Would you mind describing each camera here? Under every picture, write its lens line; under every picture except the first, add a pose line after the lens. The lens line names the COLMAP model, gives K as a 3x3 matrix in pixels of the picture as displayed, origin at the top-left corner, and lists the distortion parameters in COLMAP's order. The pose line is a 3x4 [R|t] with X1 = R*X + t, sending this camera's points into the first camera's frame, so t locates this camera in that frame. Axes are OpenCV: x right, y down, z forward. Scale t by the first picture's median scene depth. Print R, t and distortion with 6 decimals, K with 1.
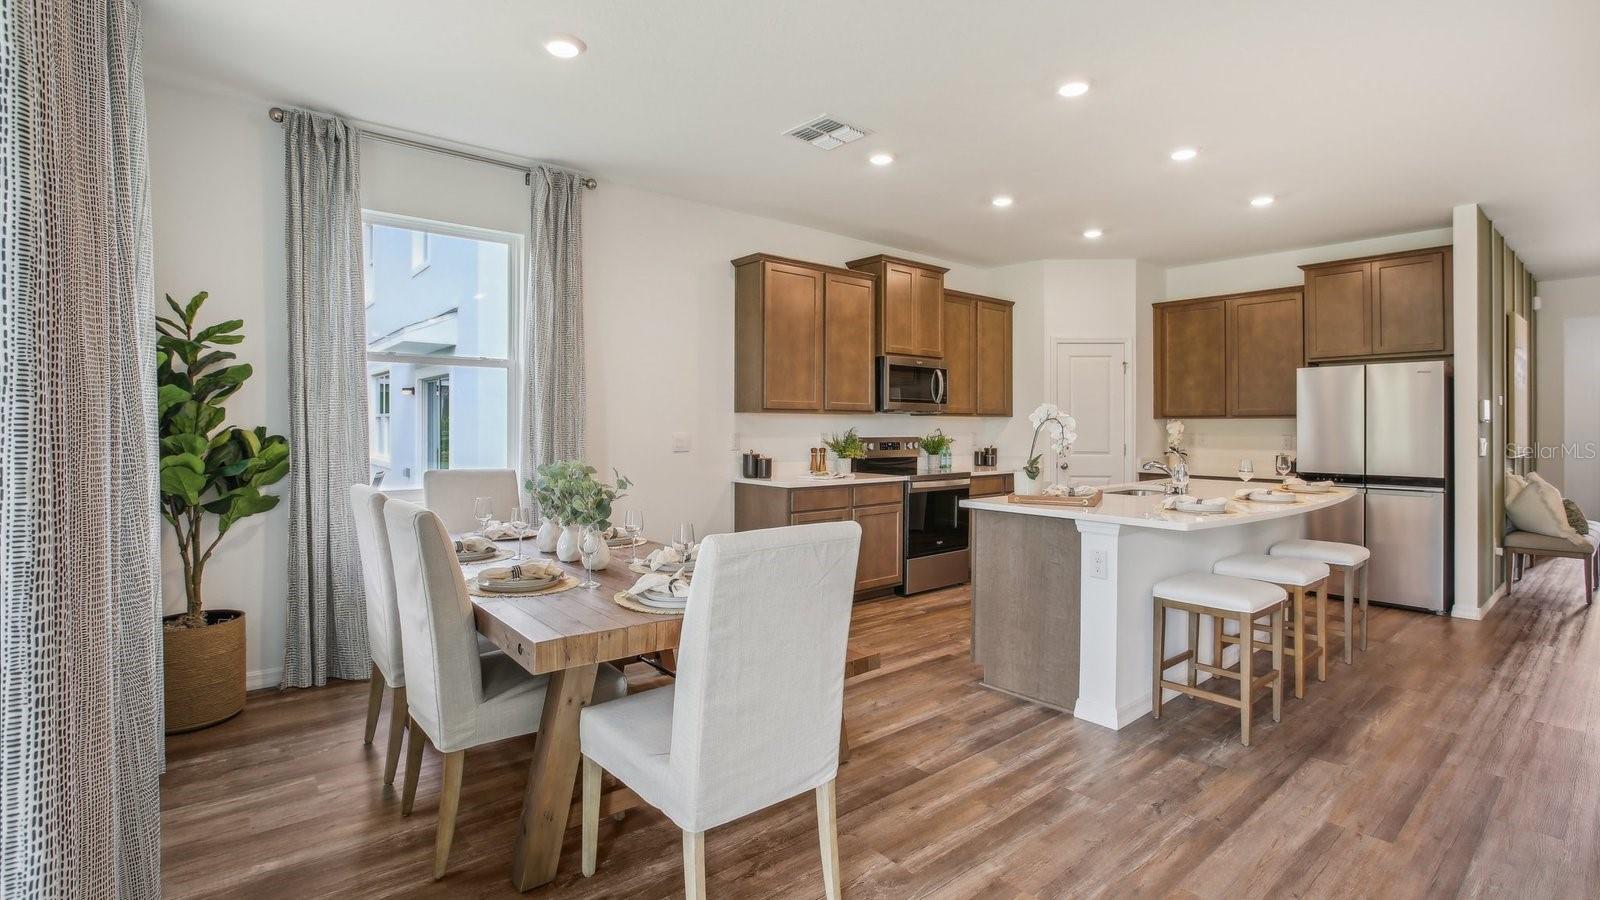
lens RADIAL K [[727.9, 0, 806.3], [0, 727.9, 428.7], [0, 0, 1]] dist [-0.062098, 0.024335]
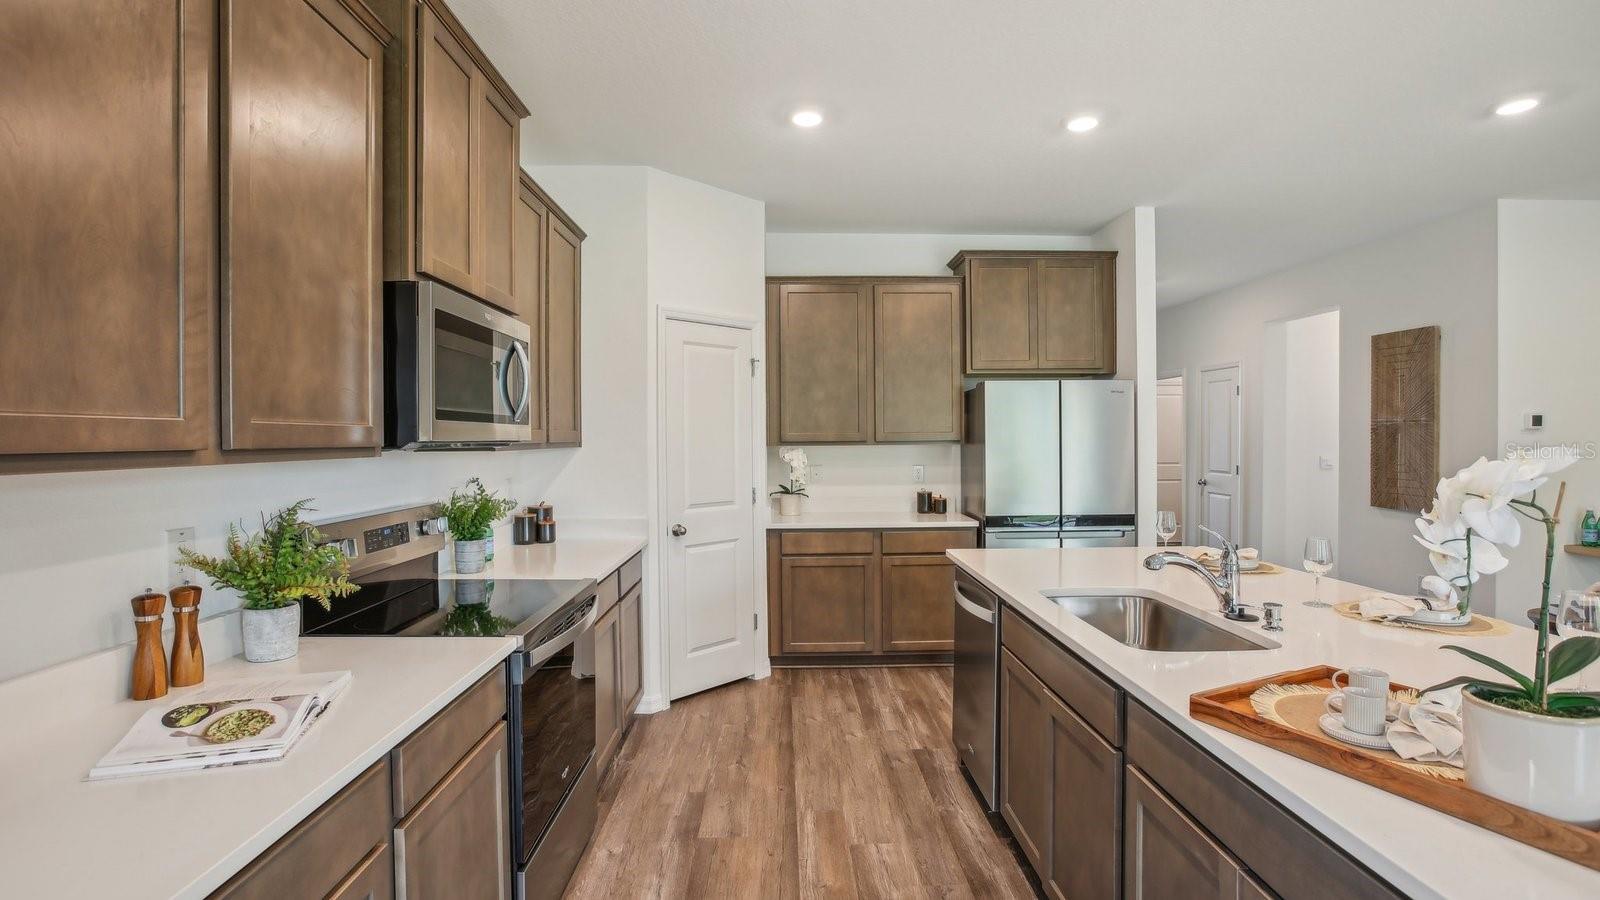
lens RADIAL K [[727.9, 0, 806.3], [0, 727.9, 428.7], [0, 0, 1]] dist [-0.062098, 0.024335]
pose [[0.631401, 0.001903, 0.775454, -0.033943], [0.008401, 0.999922, -0.009294, -0.027841], [-0.775411, 0.012382, 0.631336, 0.651023]]
